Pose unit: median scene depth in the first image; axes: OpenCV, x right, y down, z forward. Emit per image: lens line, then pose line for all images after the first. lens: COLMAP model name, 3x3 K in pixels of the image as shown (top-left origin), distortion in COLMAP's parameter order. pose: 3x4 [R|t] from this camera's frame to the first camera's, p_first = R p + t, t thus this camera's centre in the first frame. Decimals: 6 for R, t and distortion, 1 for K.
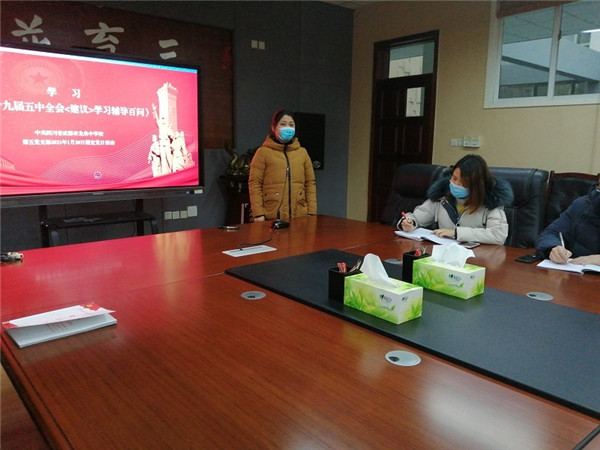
lens RADIAL K [[467.0, 0, 300.0], [0, 467.0, 225.0], [0, 0, 1]] dist [0.050755, -0.103992]
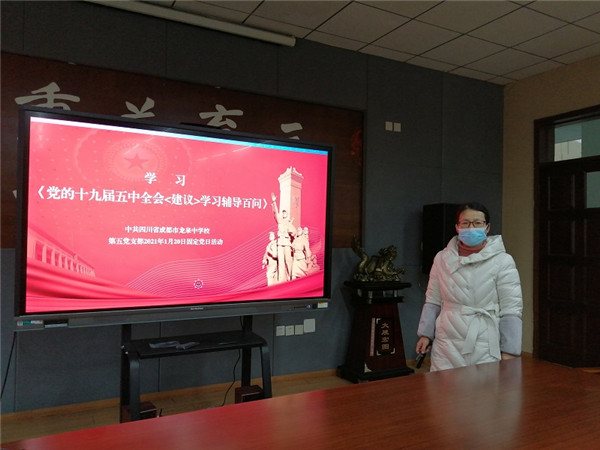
lens RADIAL K [[467.0, 0, 300.0], [0, 467.0, 225.0], [0, 0, 1]] dist [0.050755, -0.103992]
pose [[0.976359, -0.002963, -0.216133, -0.096068], [-0.040556, 0.979637, -0.196639, -0.051977], [0.212314, 0.200756, 0.956357, 0.263587]]
